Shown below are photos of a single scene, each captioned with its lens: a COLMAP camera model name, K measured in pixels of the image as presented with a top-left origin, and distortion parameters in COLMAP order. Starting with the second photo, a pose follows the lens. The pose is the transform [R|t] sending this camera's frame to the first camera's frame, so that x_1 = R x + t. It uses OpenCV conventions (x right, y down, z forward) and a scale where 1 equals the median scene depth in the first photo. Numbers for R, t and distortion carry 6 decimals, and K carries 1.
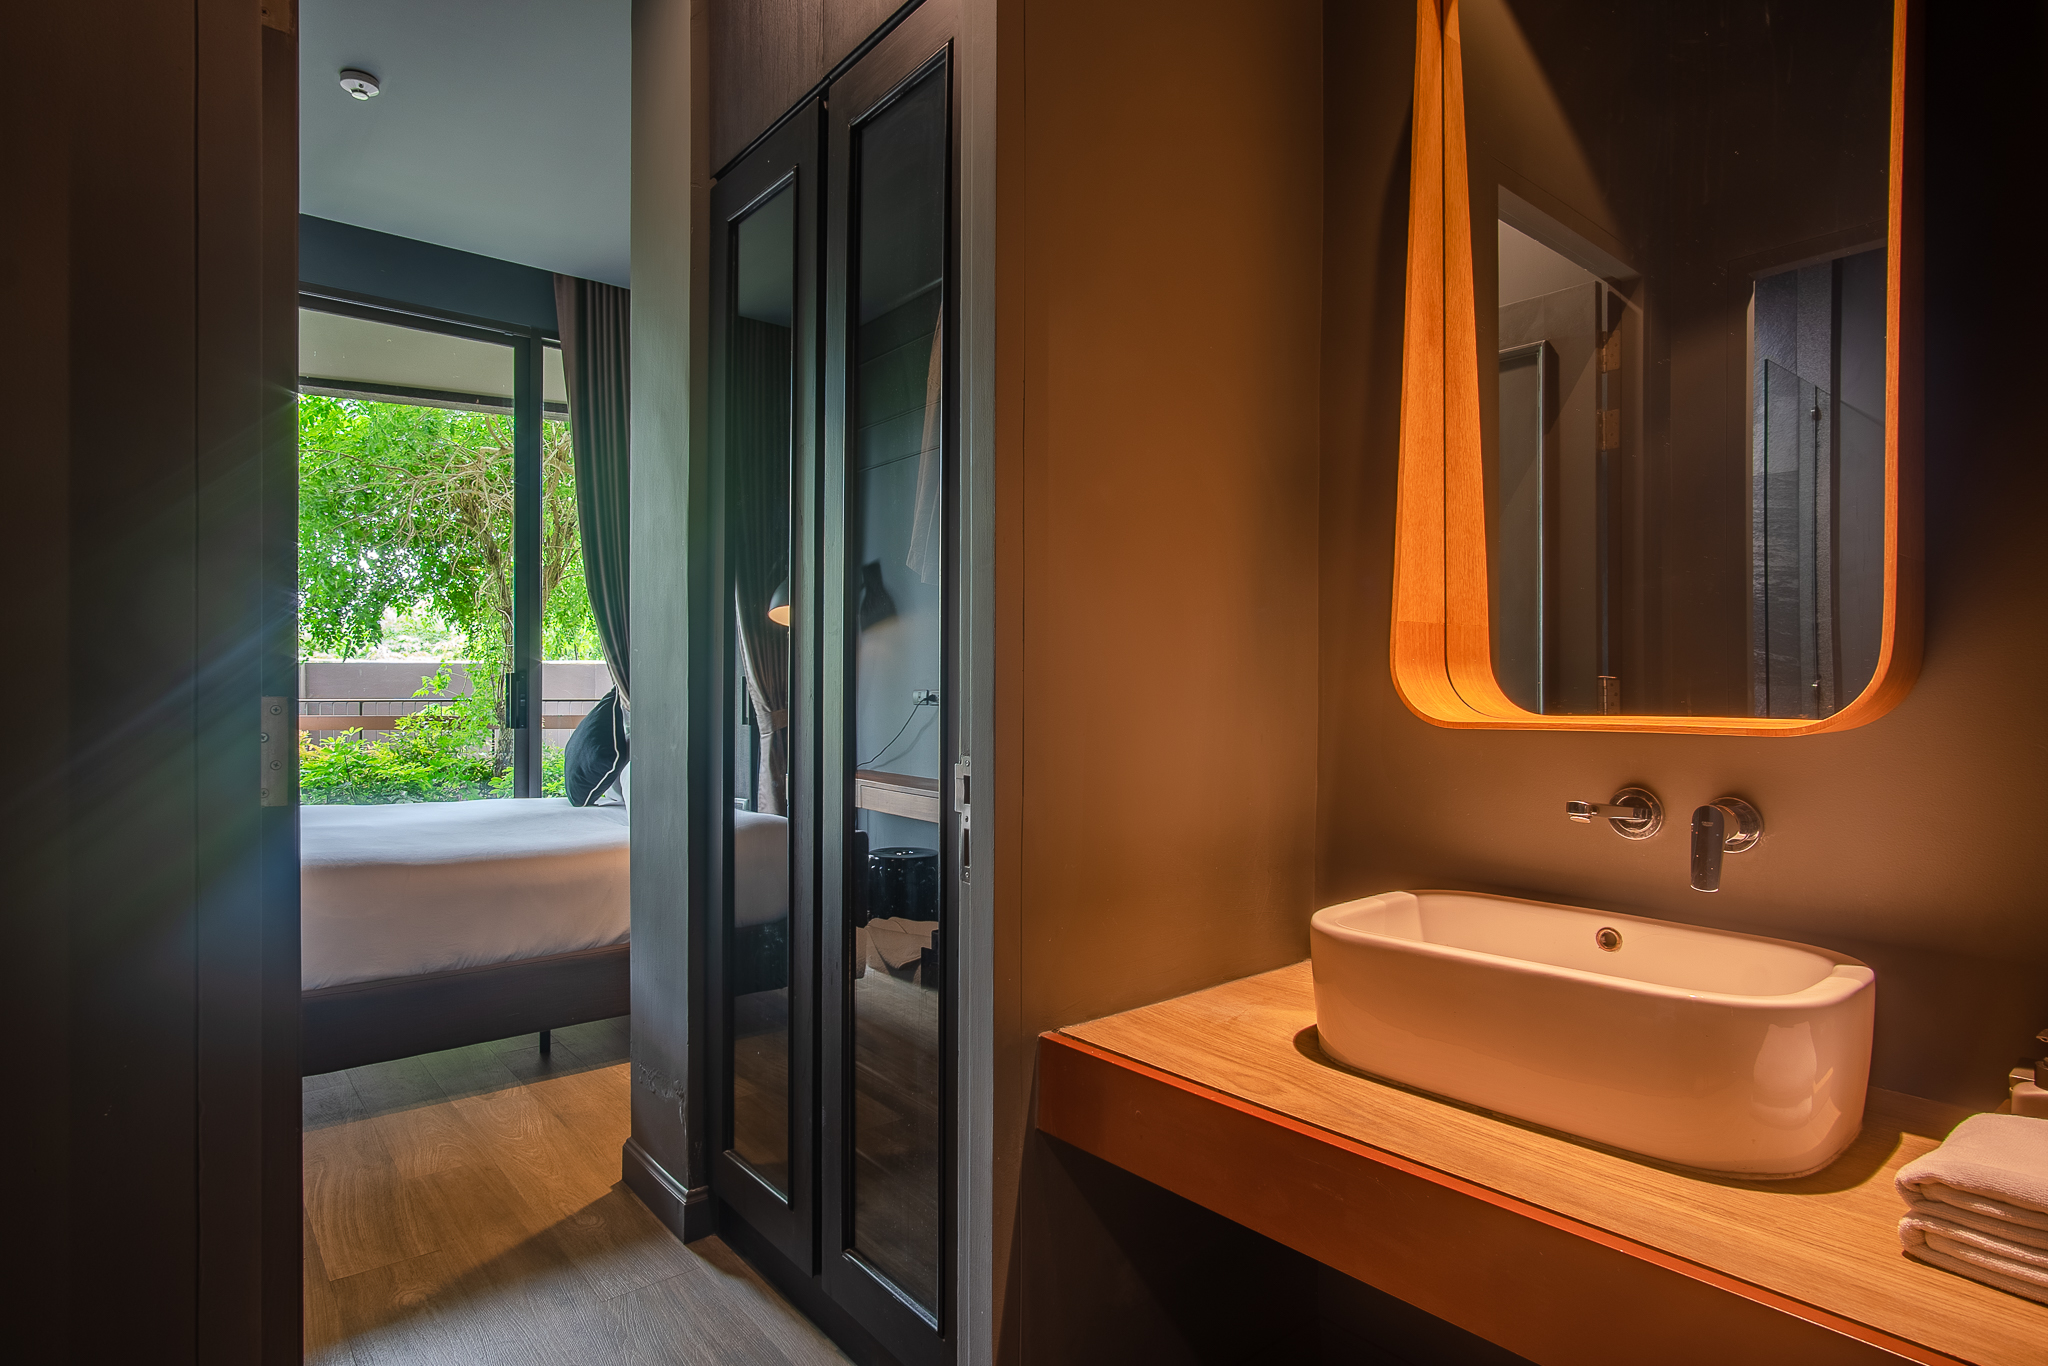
lens RADIAL K [[1083.0, 0, 996.6], [0, 1083.0, 686.6], [0, 0, 1]] dist [0.001096, 0.000342]
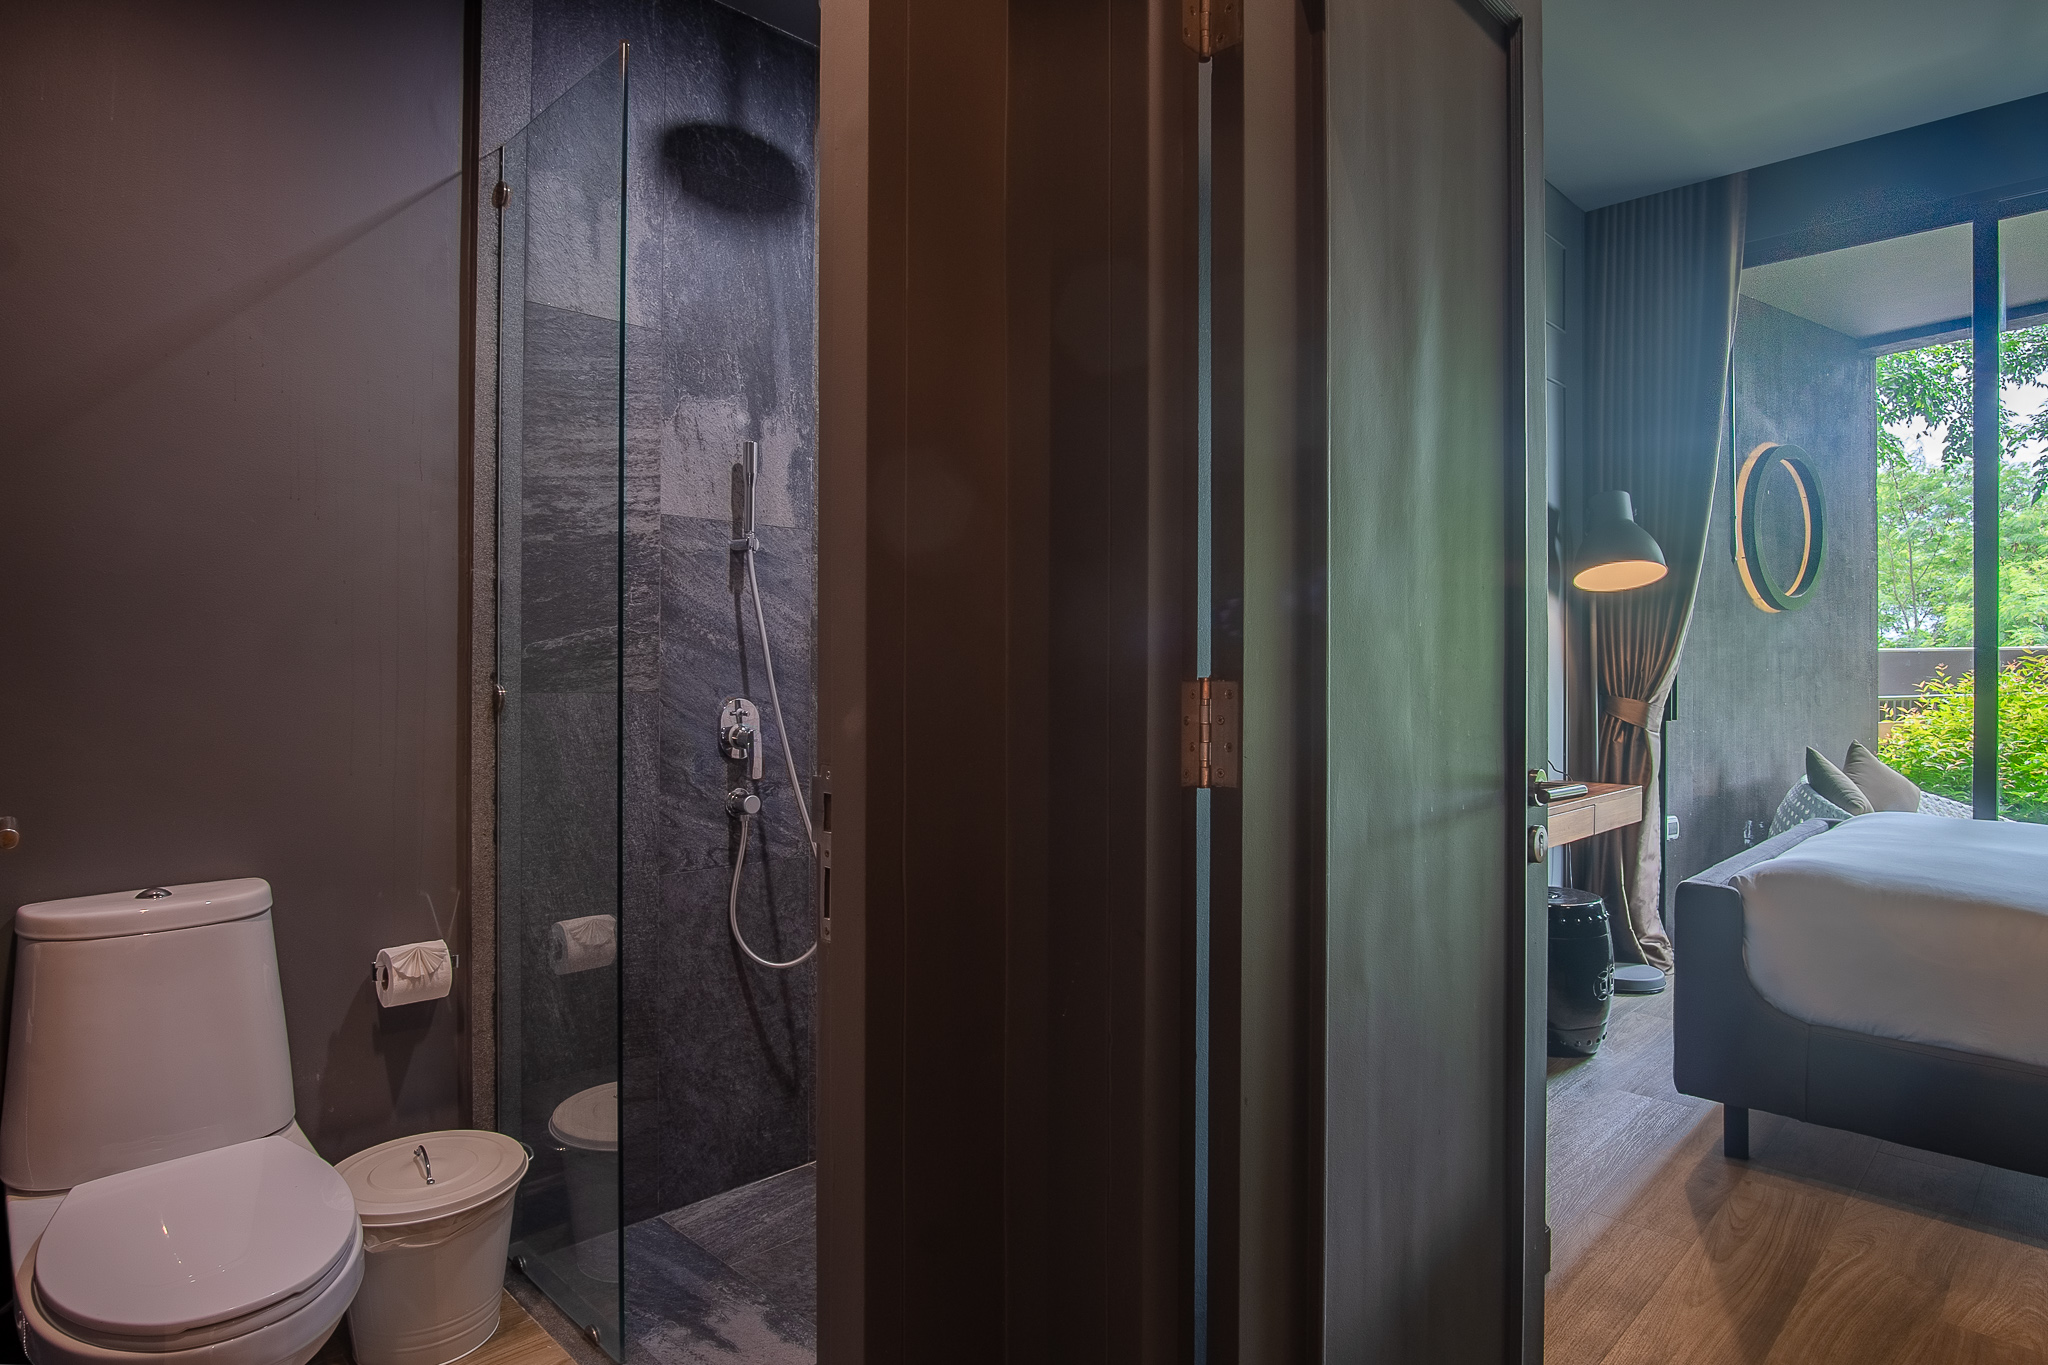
lens RADIAL K [[1105.7, 0, 1022.7], [0, 1105.7, 675.0], [0, 0, 1]] dist [-0.014413, -0.000466]
pose [[0.112161, -0.000146, -0.993690, 0.037431], [-0.002723, 0.999996, -0.000454, 0.001827], [0.993686, 0.002756, 0.112160, 0.075145]]
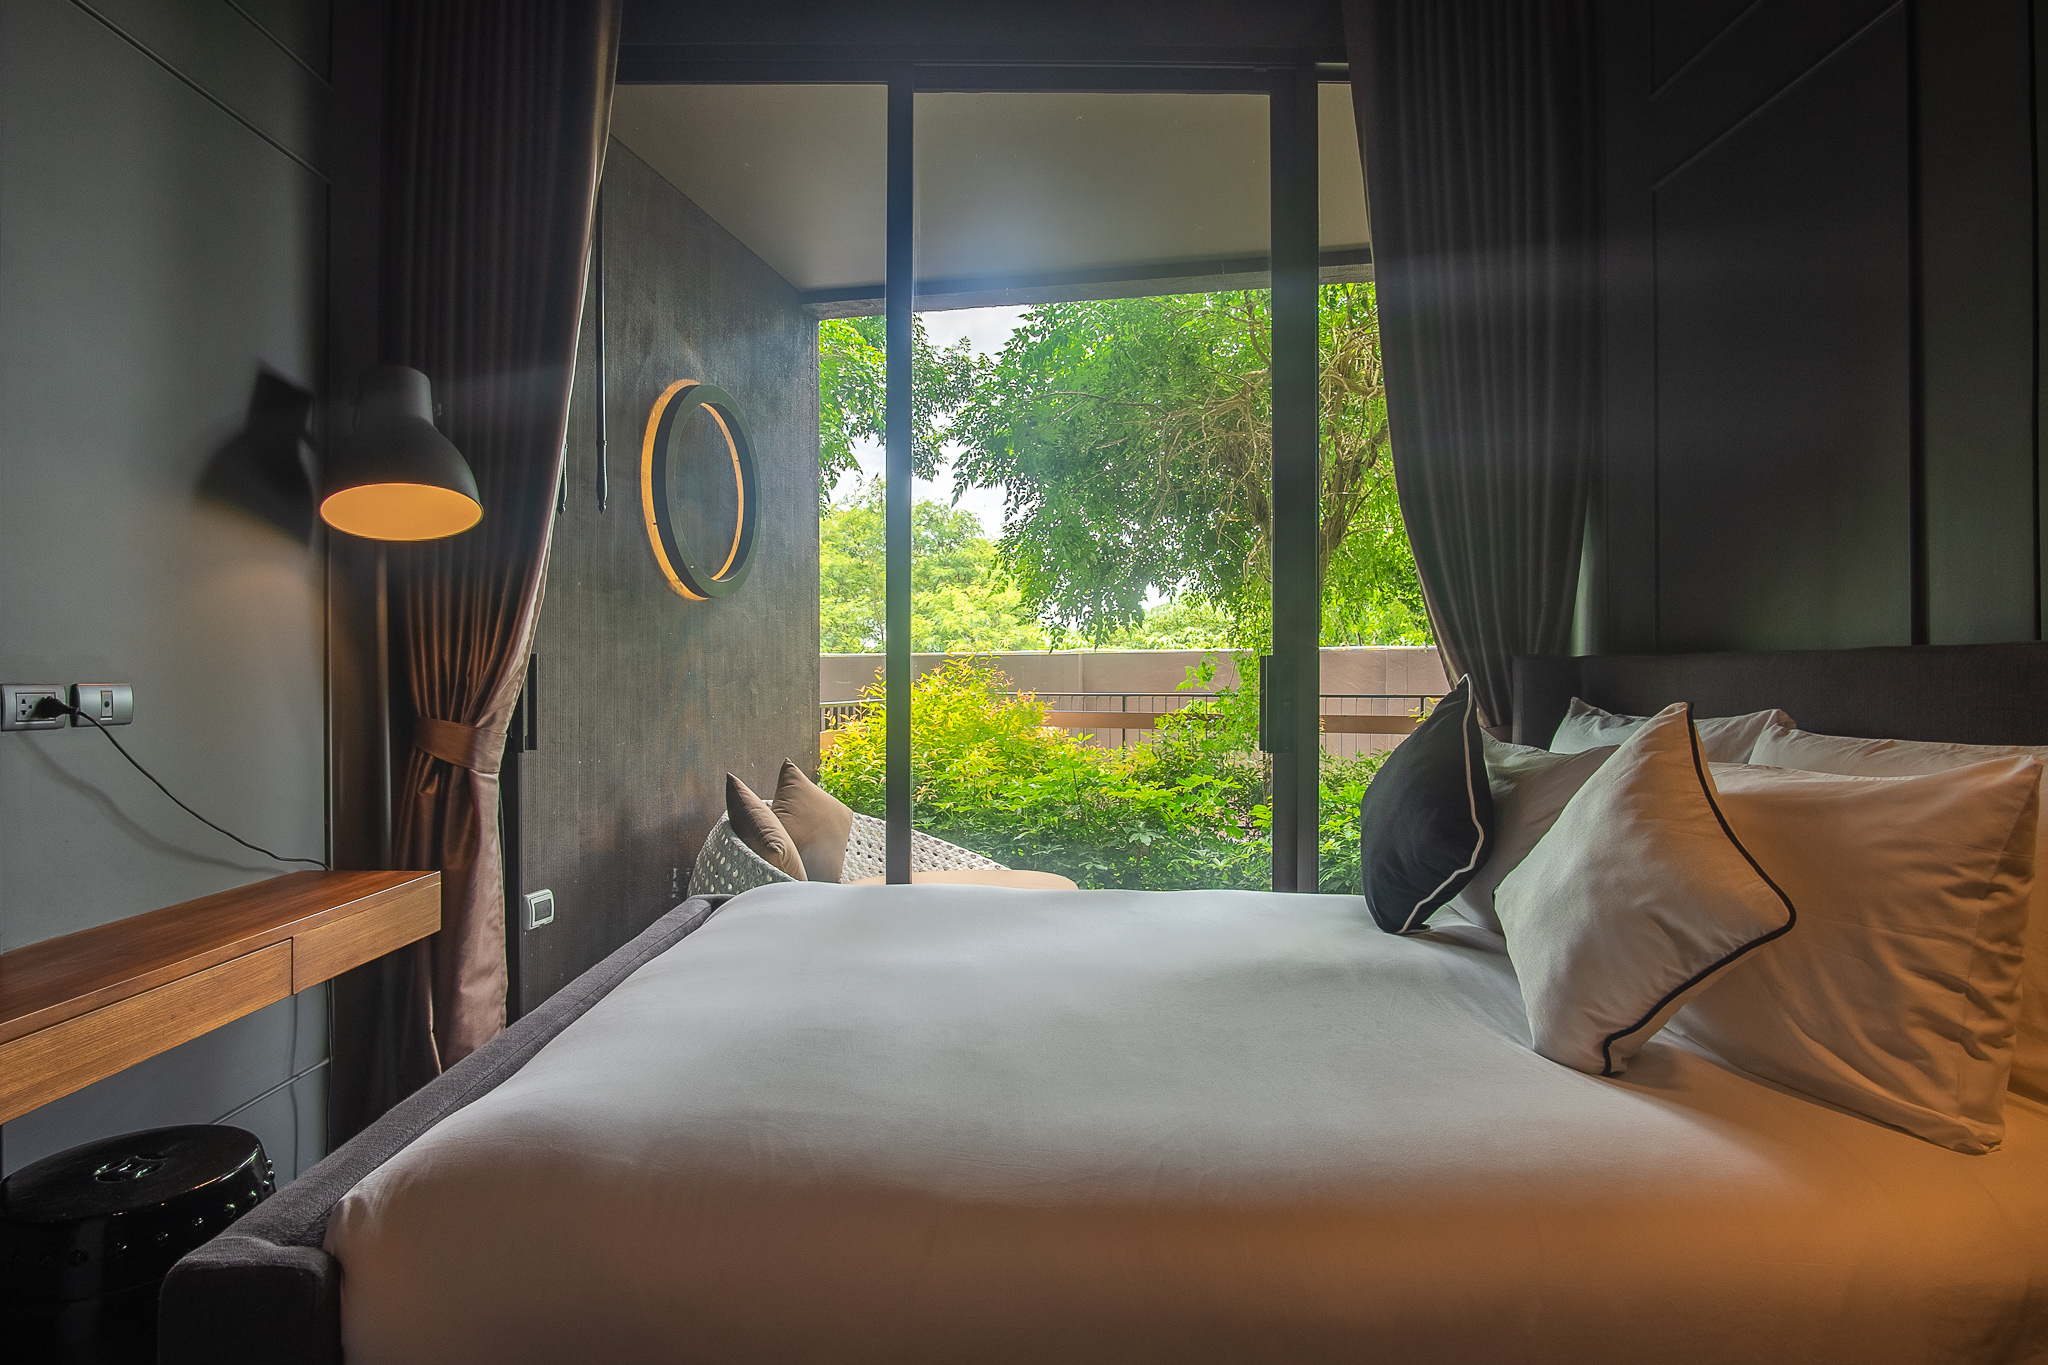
lens RADIAL K [[1122.5, 0, 1021.0], [0, 1122.5, 671.0], [0, 0, 1]] dist [-0.020865, -0.000437]
pose [[0.789660, -0.004329, -0.613529, -0.102508], [0.000603, 0.999980, -0.006280, -0.000351], [0.613544, 0.004589, 0.789647, 0.246932]]
